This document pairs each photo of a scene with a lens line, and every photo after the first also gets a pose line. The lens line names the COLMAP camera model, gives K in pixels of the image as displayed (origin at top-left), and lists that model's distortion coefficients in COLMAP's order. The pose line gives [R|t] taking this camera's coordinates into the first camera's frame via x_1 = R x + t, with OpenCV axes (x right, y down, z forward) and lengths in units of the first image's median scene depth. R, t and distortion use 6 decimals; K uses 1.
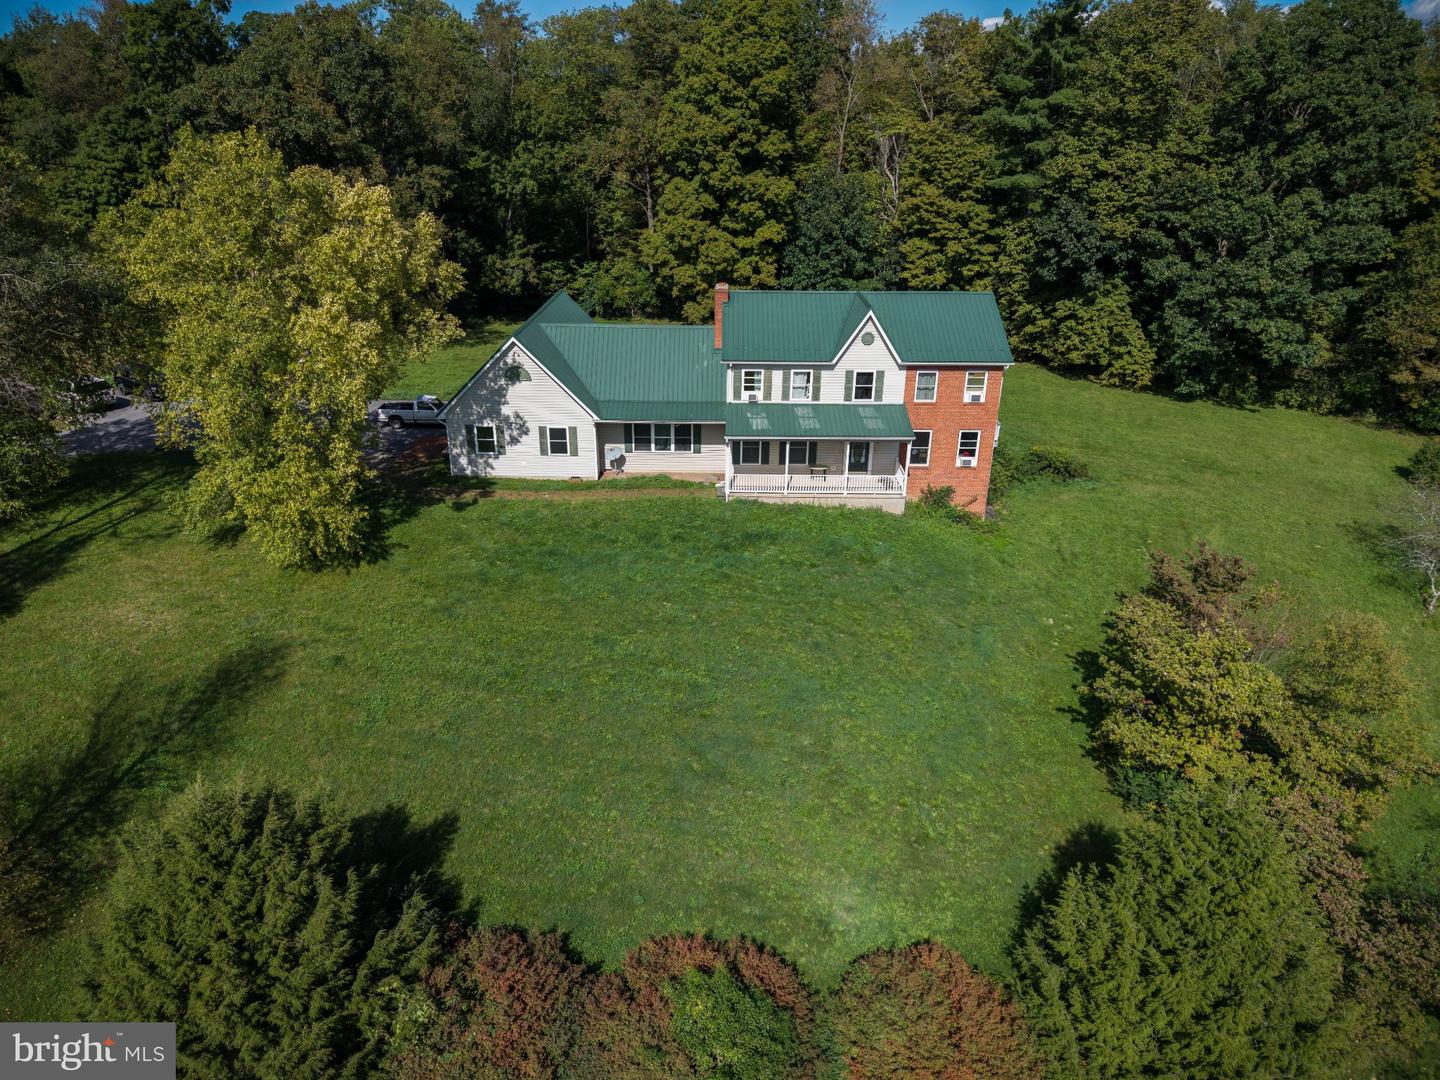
lens RADIAL K [[956.7, 0, 706.0], [0, 956.7, 559.1], [0, 0, 1]] dist [0.029047, -0.025755]
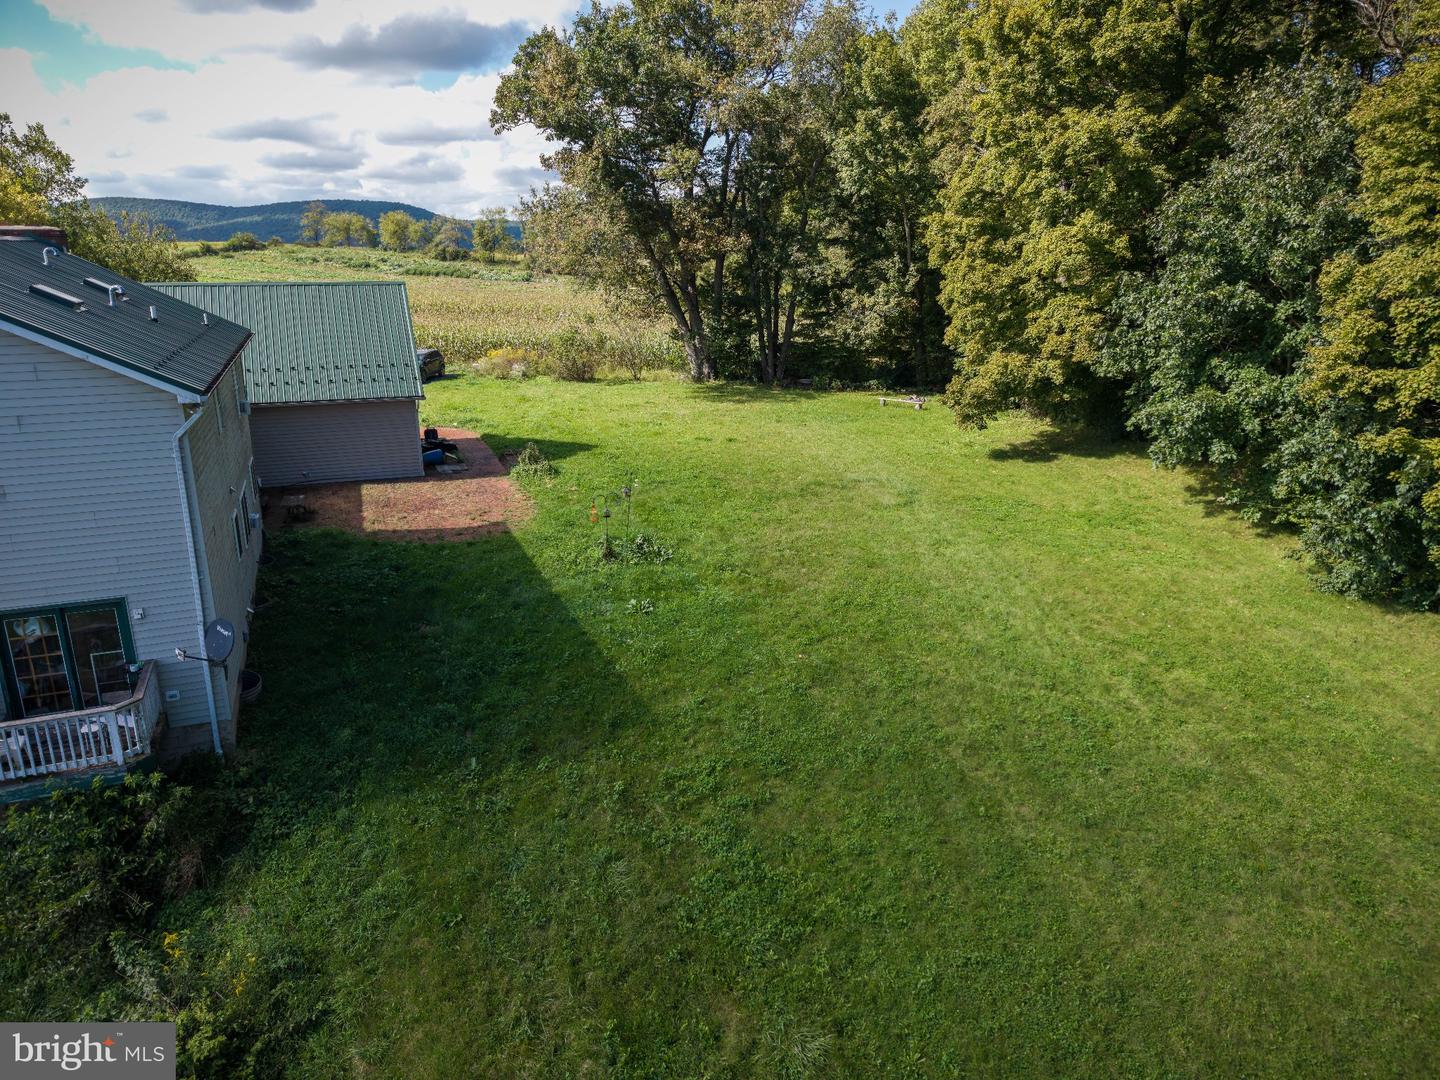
lens RADIAL K [[956.7, 0, 722.9], [0, 956.7, 546.8], [0, 0, 1]] dist [0.029047, -0.025755]
pose [[0.388734, 0.265777, -0.882184, 0.684254], [-0.368957, 0.922271, 0.115274, -0.332350], [0.844249, 0.280677, 0.456578, 1.151590]]
